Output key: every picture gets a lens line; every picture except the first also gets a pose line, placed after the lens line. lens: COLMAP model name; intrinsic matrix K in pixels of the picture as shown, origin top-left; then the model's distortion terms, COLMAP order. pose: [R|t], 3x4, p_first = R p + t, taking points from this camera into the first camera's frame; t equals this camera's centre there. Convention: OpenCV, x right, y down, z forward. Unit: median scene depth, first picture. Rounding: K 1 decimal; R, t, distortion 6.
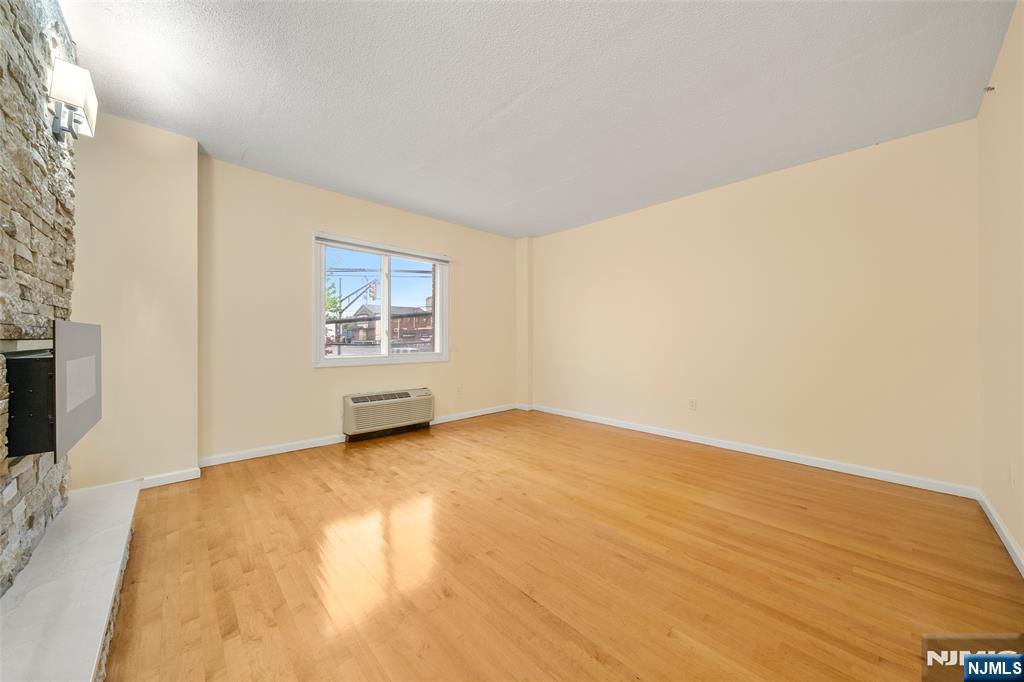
lens RADIAL K [[356.1, 0, 509.1], [0, 356.1, 343.3], [0, 0, 1]] dist [0.001267, 0.000027]
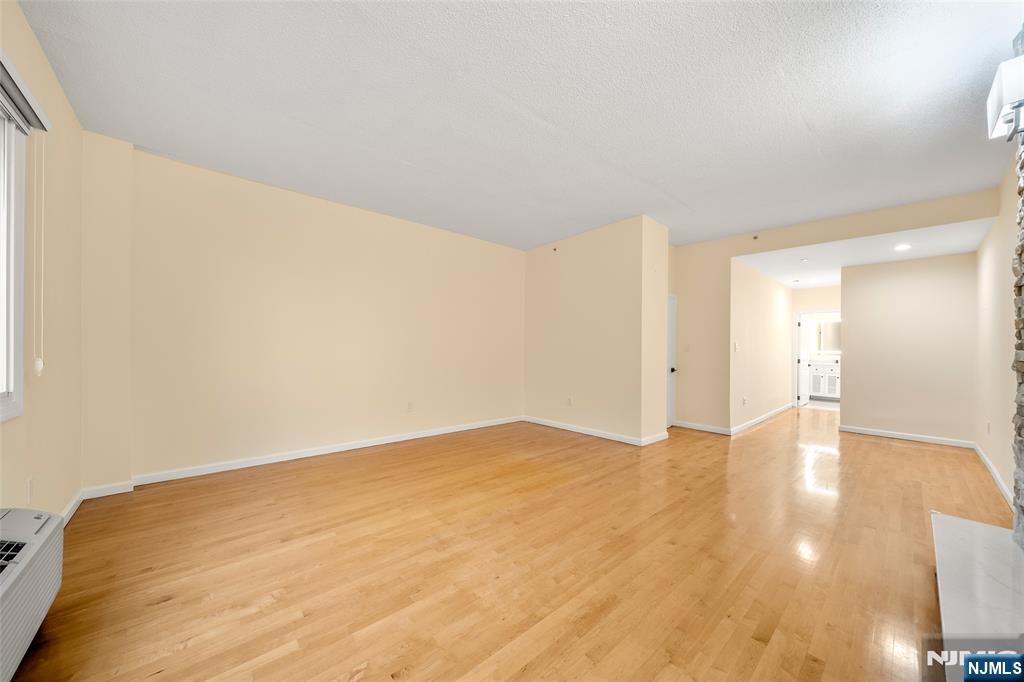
lens RADIAL K [[356.1, 0, 510.0], [0, 356.1, 346.4], [0, 0, 1]] dist [0.001267, 0.000027]
pose [[0.034459, 0.006622, 0.999384, -0.653410], [0.002445, 0.999975, -0.006710, -0.017855], [-0.999403, 0.002674, 0.034442, 0.657176]]
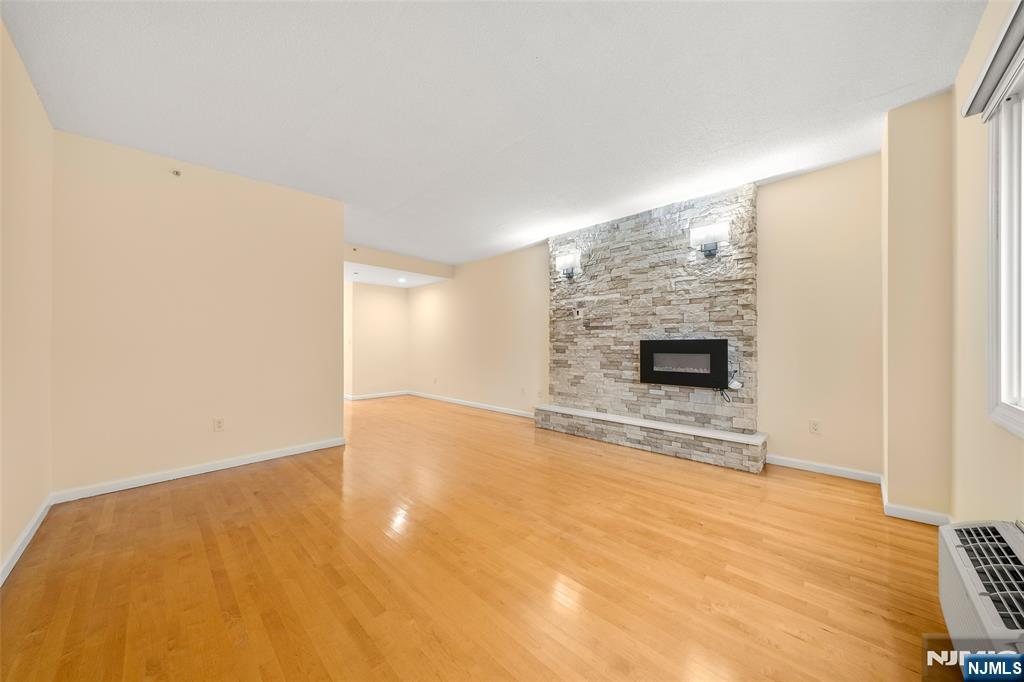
lens RADIAL K [[356.1, 0, 510.2], [0, 356.1, 341.4], [0, 0, 1]] dist [0.001267, 0.000027]
pose [[-0.999078, -0.001468, -0.042904, 0.016481], [-0.001713, 0.999982, 0.005673, -0.026199], [0.042895, 0.005741, -0.999063, 1.354536]]
